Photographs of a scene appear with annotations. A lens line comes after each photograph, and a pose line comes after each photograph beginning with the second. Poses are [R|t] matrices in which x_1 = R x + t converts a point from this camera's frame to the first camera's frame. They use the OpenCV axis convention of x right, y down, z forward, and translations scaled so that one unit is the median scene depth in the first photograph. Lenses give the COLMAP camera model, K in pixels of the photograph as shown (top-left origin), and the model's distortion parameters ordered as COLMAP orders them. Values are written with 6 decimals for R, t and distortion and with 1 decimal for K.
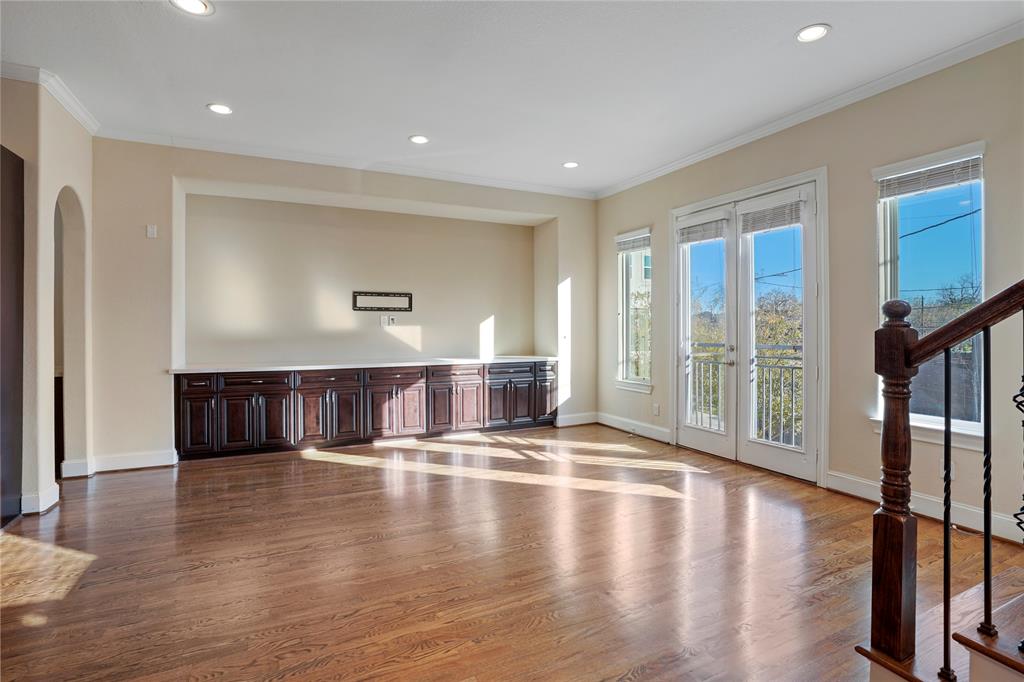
lens RADIAL K [[487.4, 0, 507.6], [0, 487.4, 327.8], [0, 0, 1]] dist [-0.062382, 0.020969]
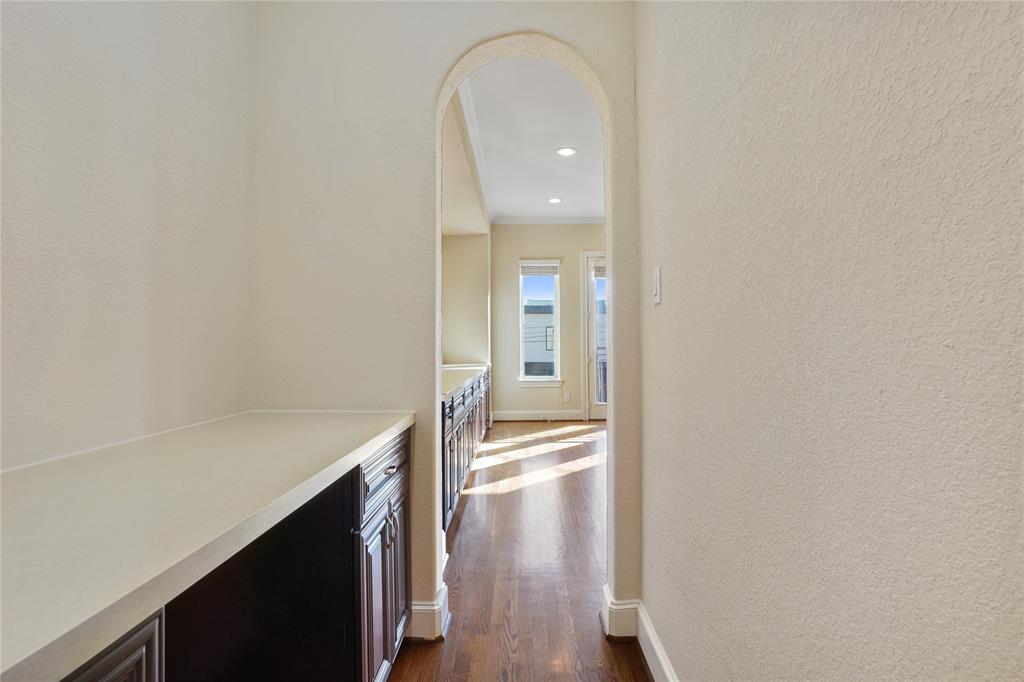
lens RADIAL K [[504.2, 0, 514.9], [0, 504.2, 336.7], [0, 0, 1]] dist [-0.041414, 0.002622]
pose [[0.436813, 0.010646, 0.899490, -0.950000], [0.009416, 0.999821, -0.016407, 0.021061], [-0.899503, 0.015636, 0.436634, 0.500085]]
